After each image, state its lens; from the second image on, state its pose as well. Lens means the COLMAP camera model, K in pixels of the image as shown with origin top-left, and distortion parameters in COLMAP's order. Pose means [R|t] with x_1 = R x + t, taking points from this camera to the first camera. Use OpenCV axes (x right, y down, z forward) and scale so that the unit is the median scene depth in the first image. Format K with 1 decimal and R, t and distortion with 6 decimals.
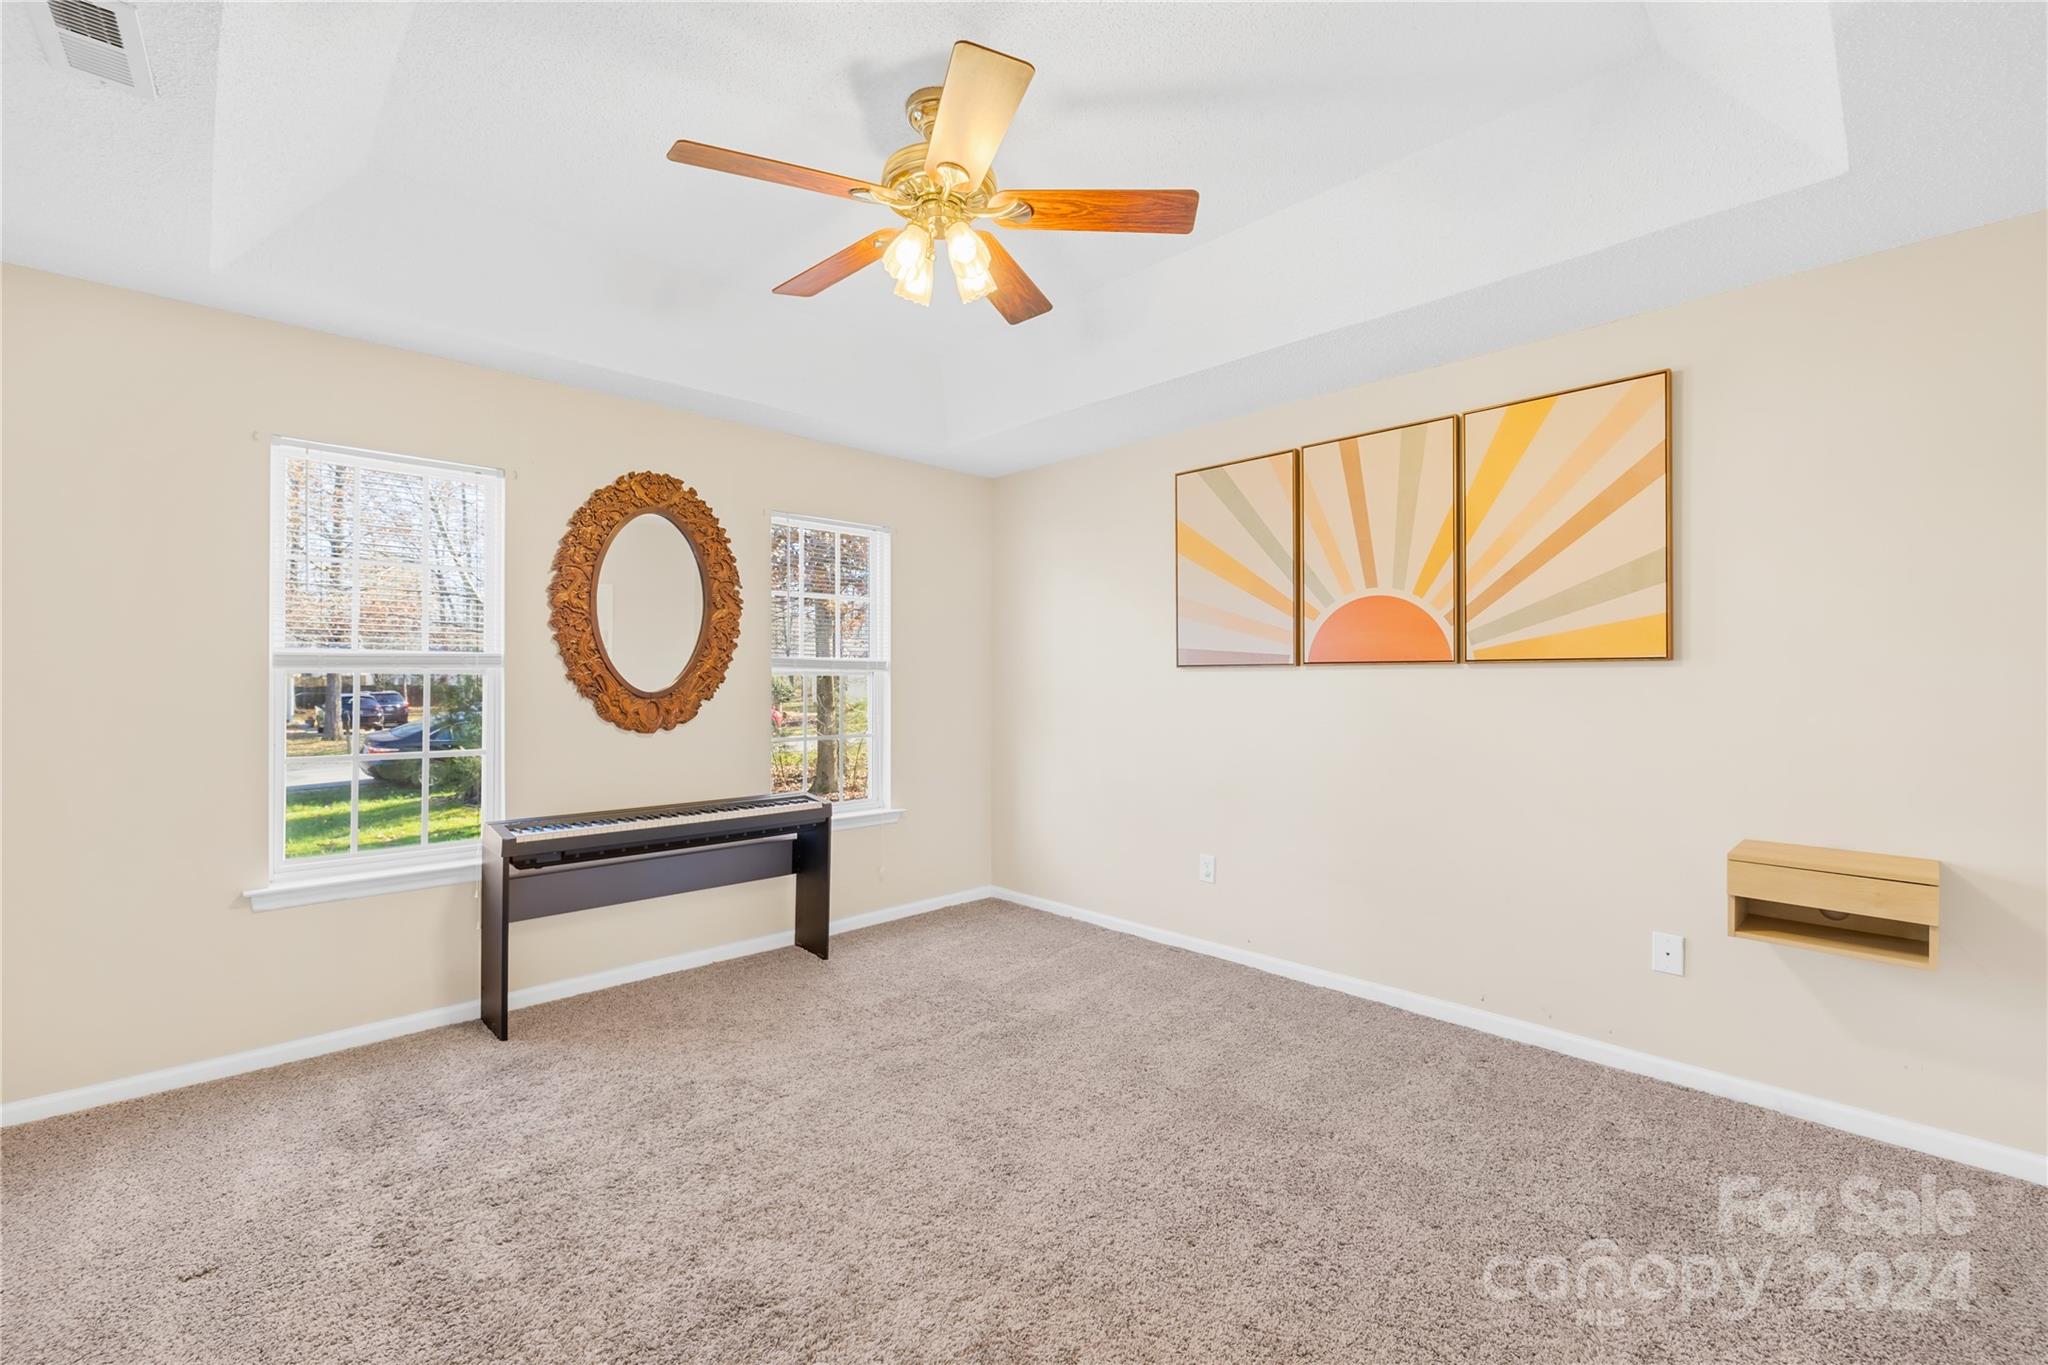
lens RADIAL K [[858.3, 0, 1006.8], [0, 858.3, 675.2], [0, 0, 1]] dist [0.000667, 0.000479]
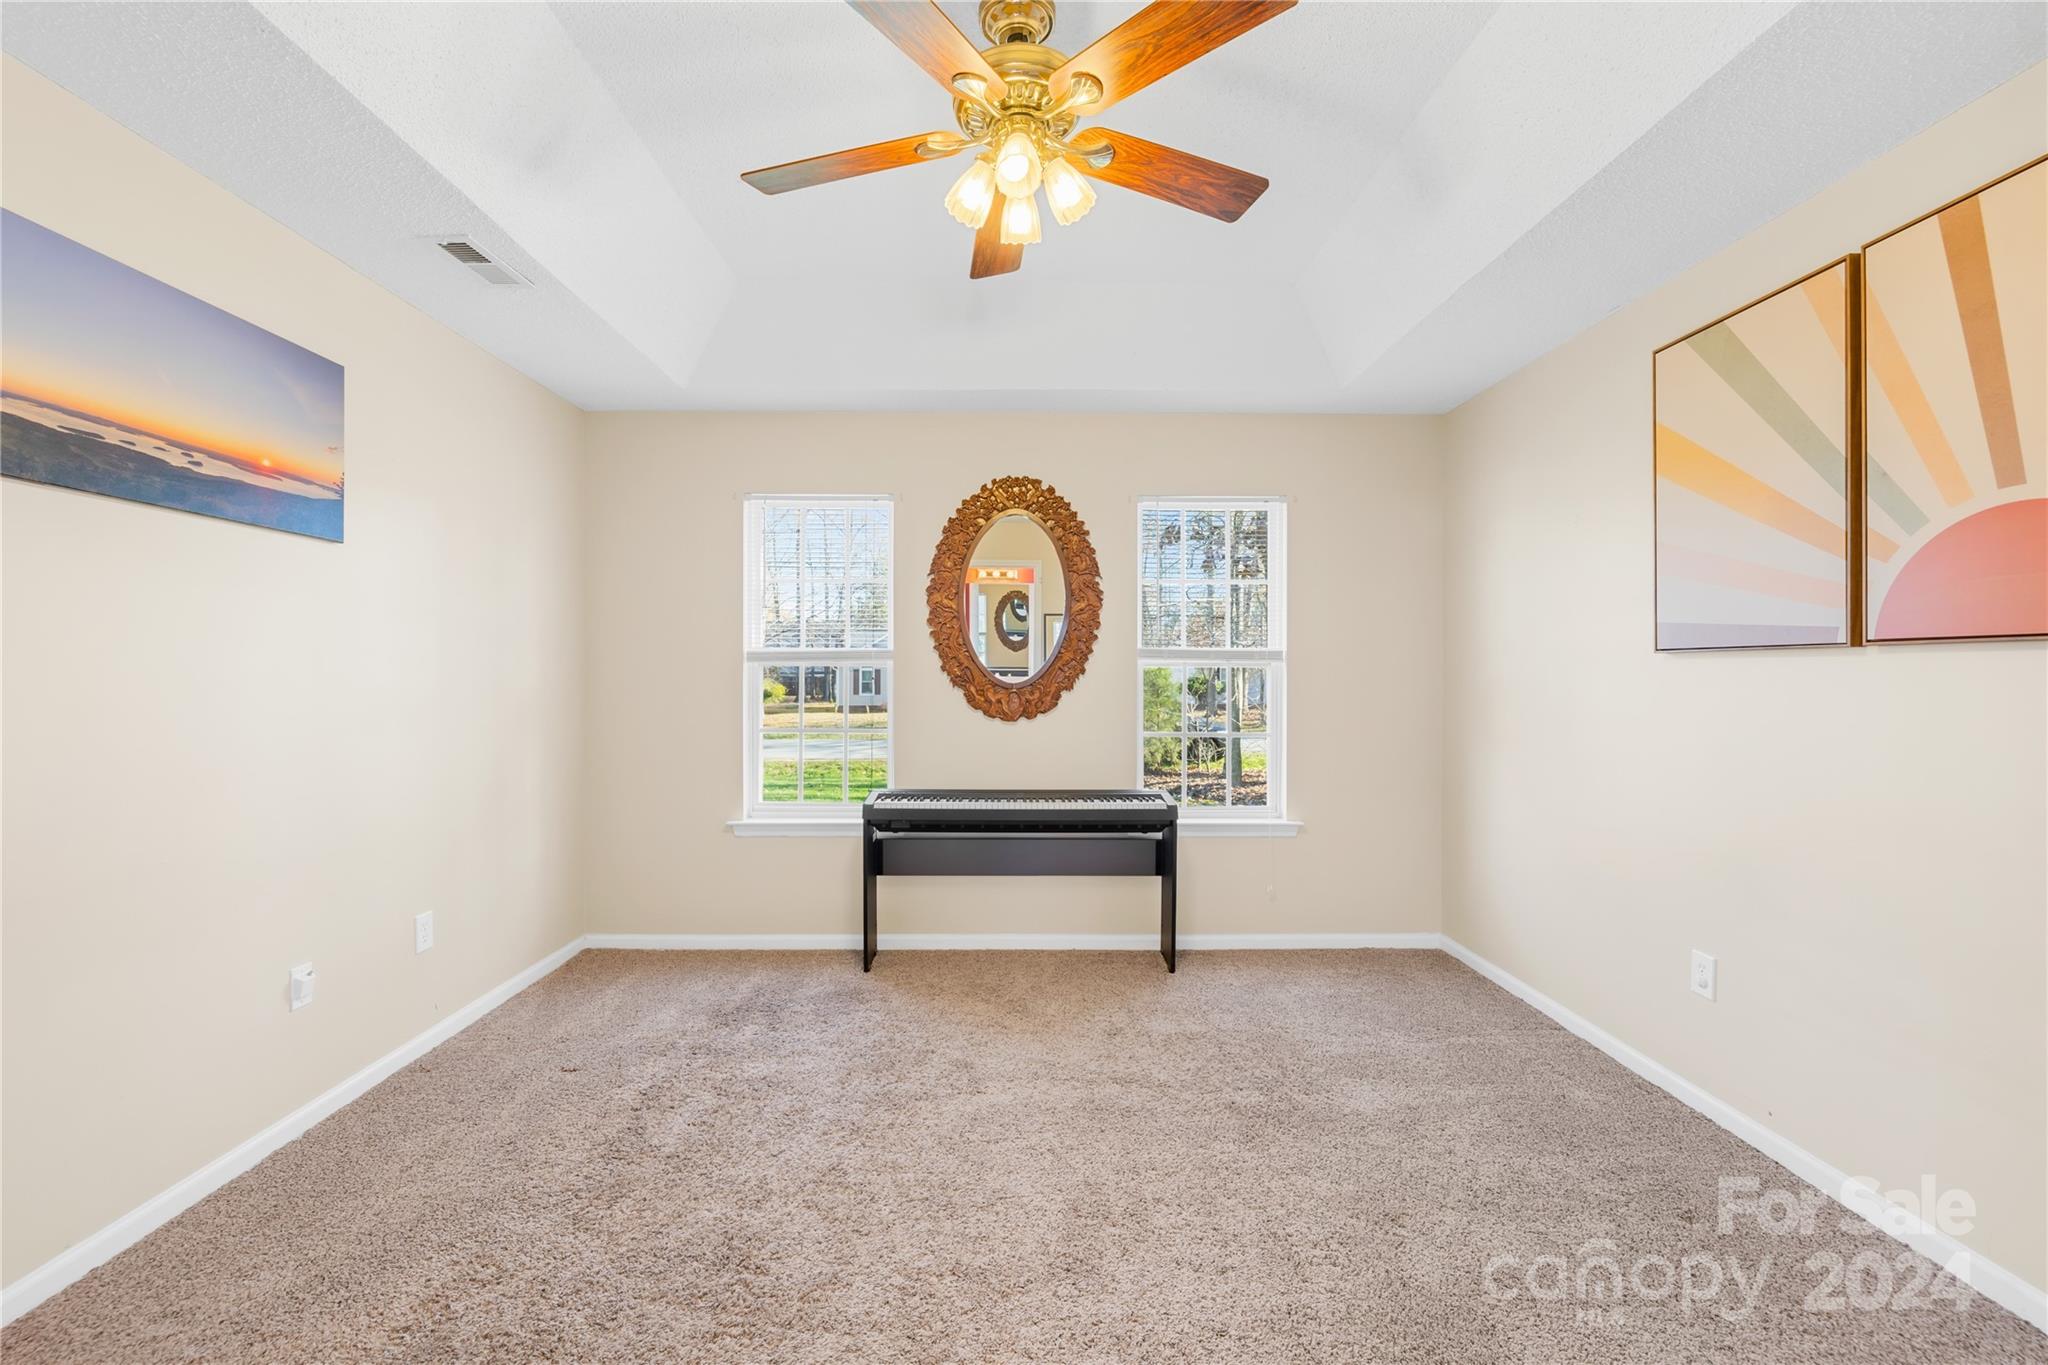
lens RADIAL K [[858.3, 0, 1006.8], [0, 858.3, 675.2], [0, 0, 1]] dist [0.000667, 0.000479]
pose [[0.731925, 0.002951, -0.681379, 0.319244], [0.001805, 0.999979, 0.006270, 0.003671], [0.681383, -0.005818, 0.731904, 0.222650]]
